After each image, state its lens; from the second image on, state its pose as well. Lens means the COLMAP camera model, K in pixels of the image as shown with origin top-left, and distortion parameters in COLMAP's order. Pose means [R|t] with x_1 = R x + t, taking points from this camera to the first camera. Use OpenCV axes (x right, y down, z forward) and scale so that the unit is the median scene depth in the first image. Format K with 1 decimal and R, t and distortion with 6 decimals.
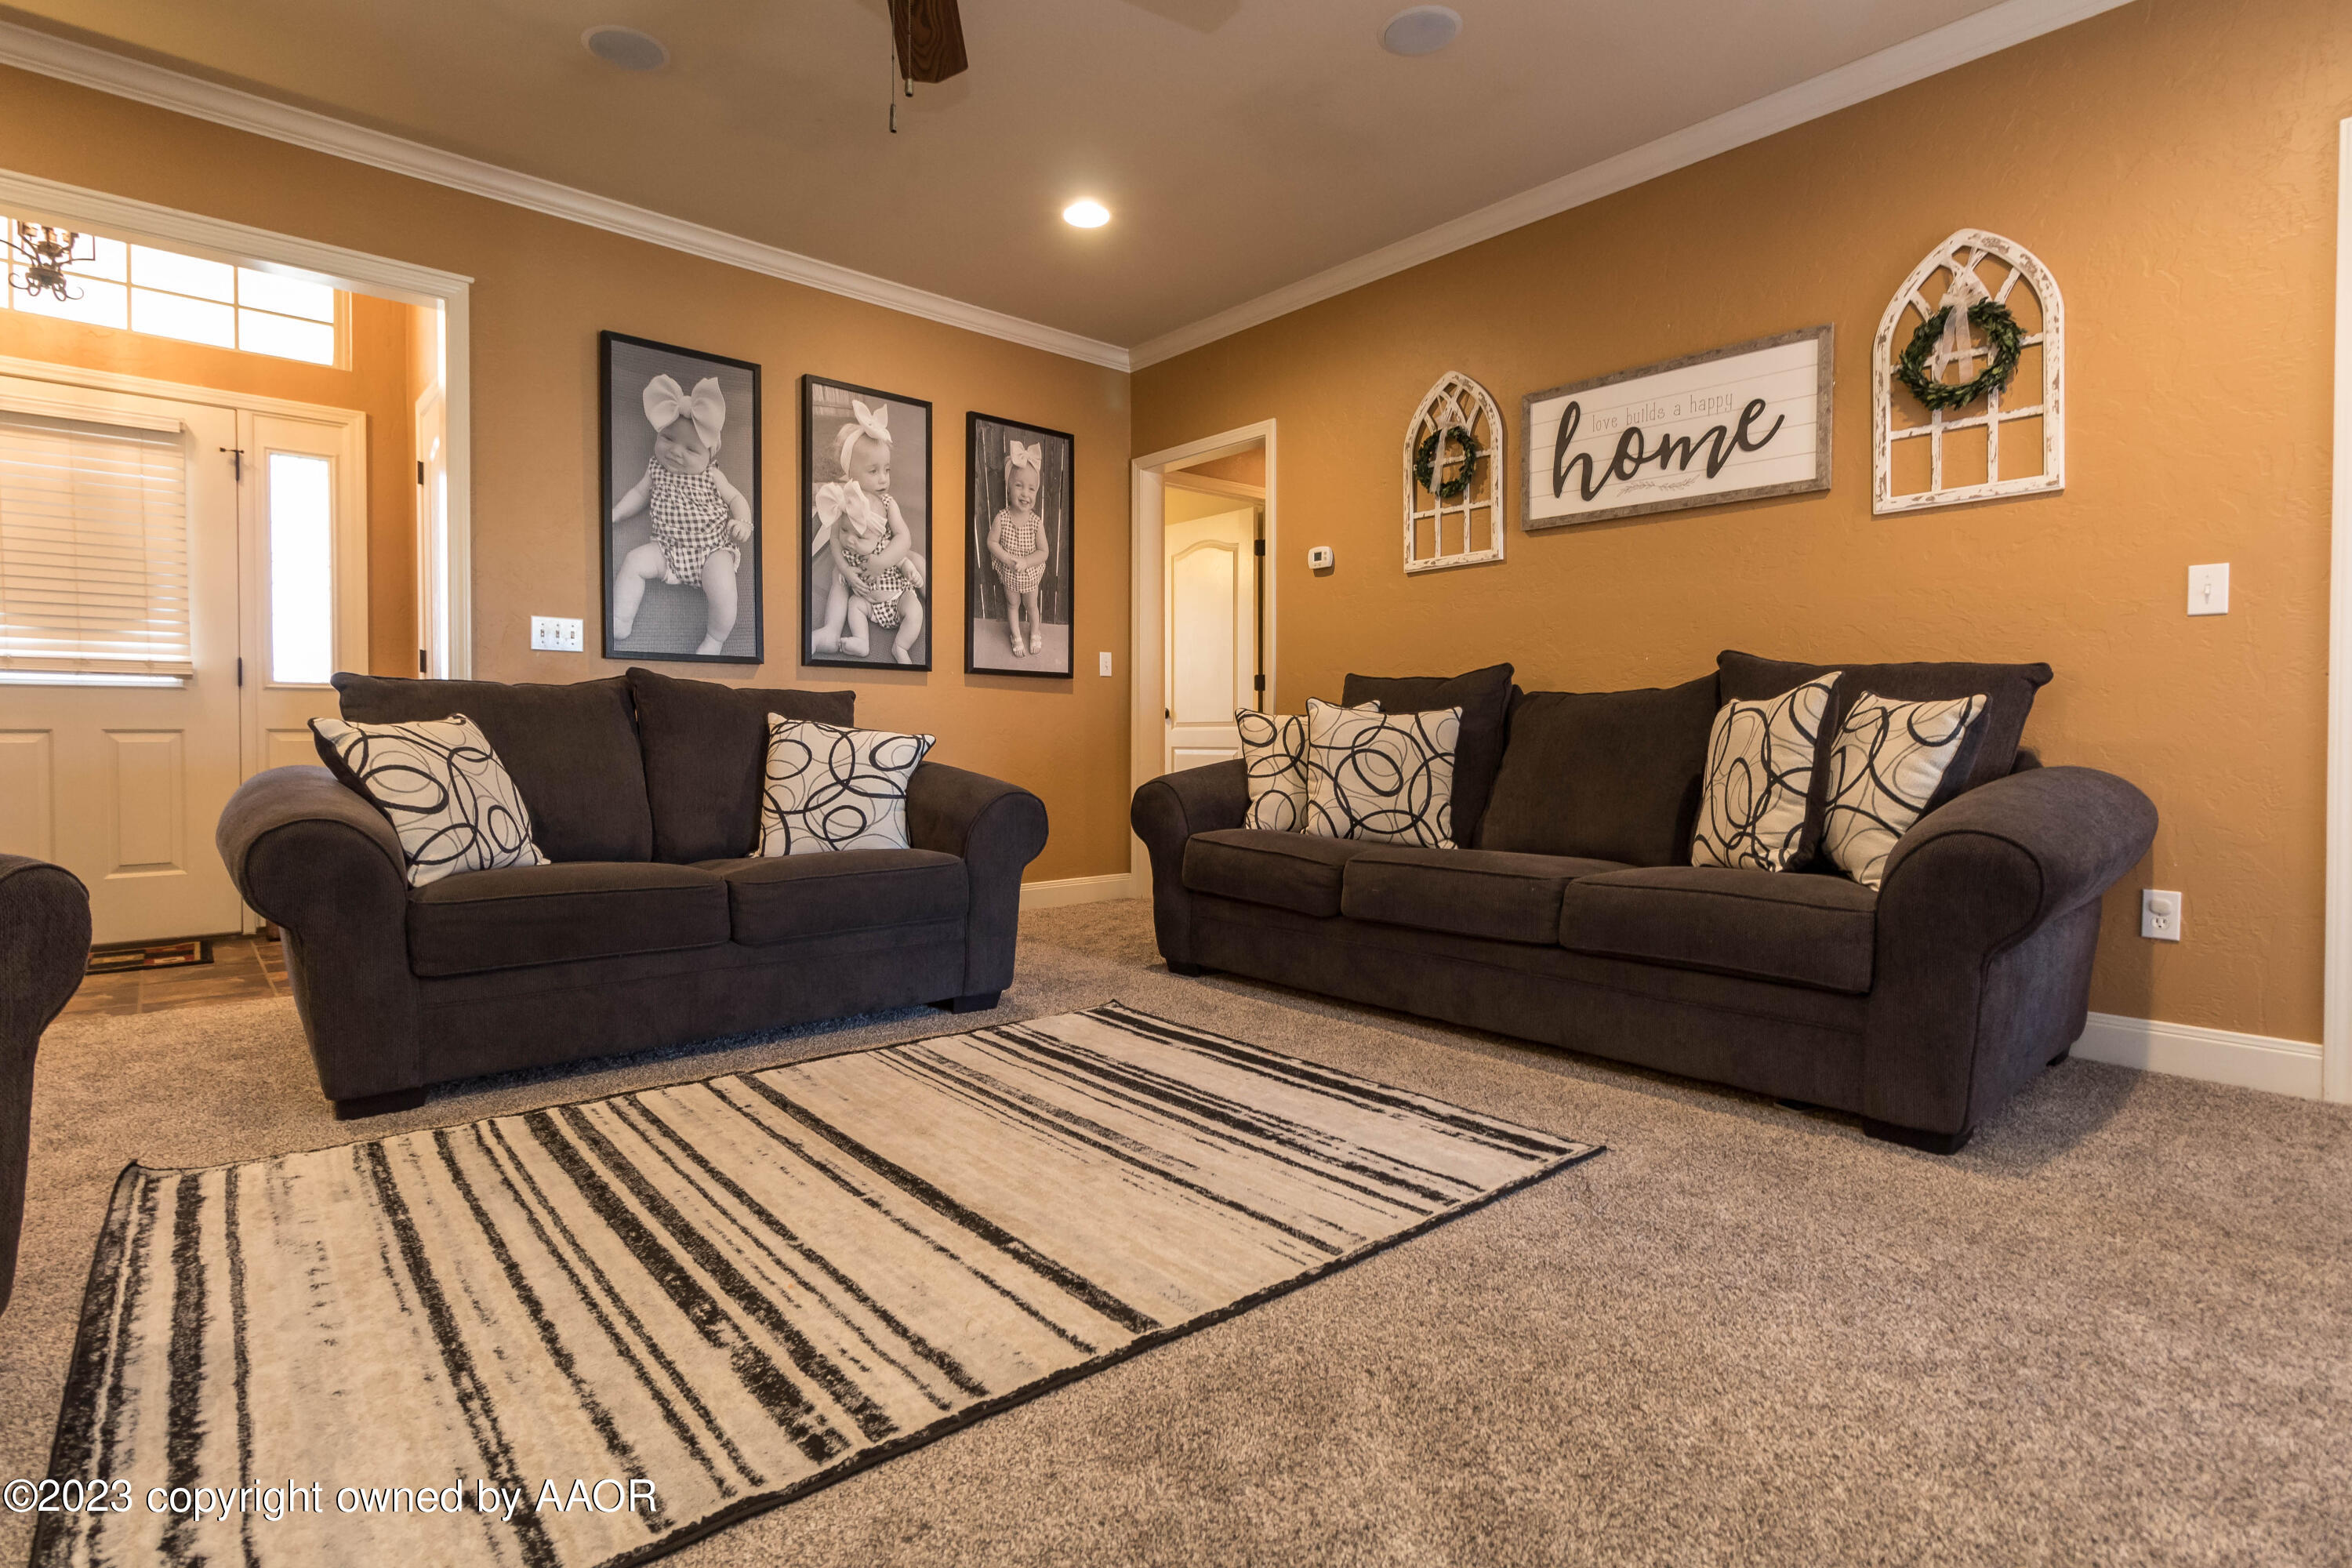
lens RADIAL K [[1101.4, 0, 1093.1], [0, 1101.4, 744.0], [0, 0, 1]] dist [0.001939, -0.000551]
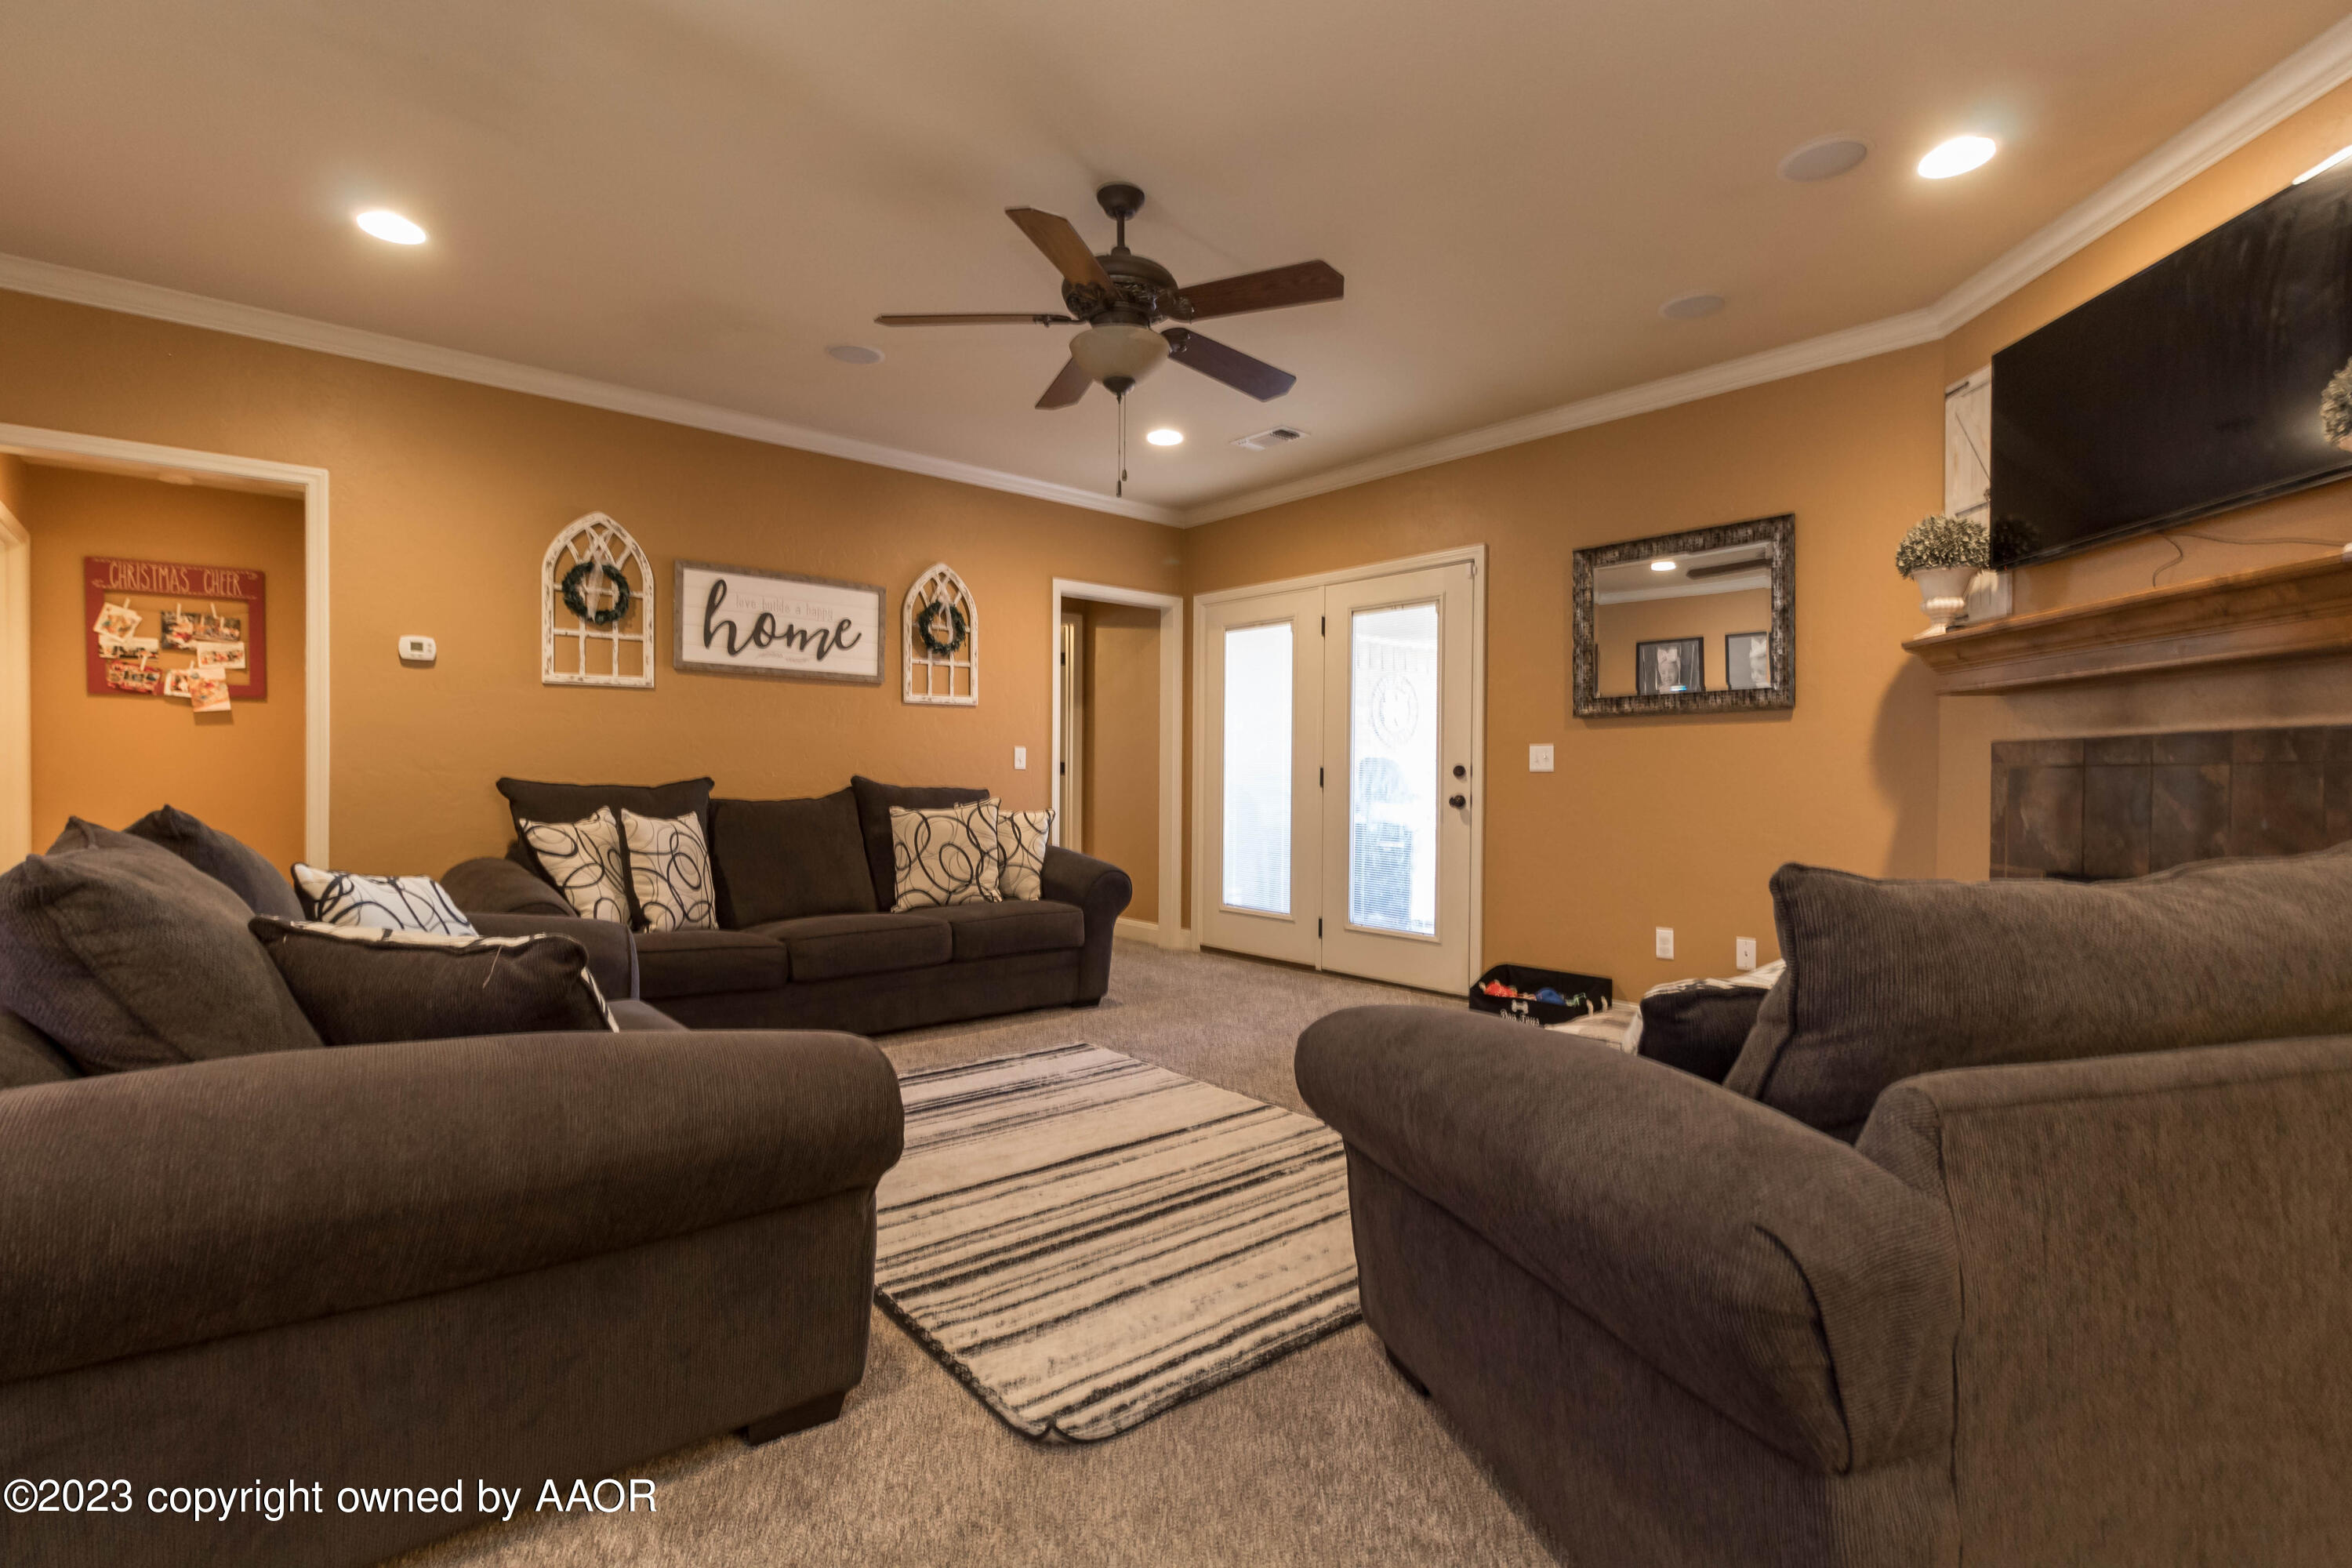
lens RADIAL K [[1101.4, 0, 1158.7], [0, 1101.4, 783.0], [0, 0, 1]] dist [0.001939, -0.000551]
pose [[0.019846, -0.012062, 0.999730, -1.093721], [0.008429, 0.999894, 0.011897, -0.094572], [-0.999768, 0.008191, 0.019945, 0.554612]]
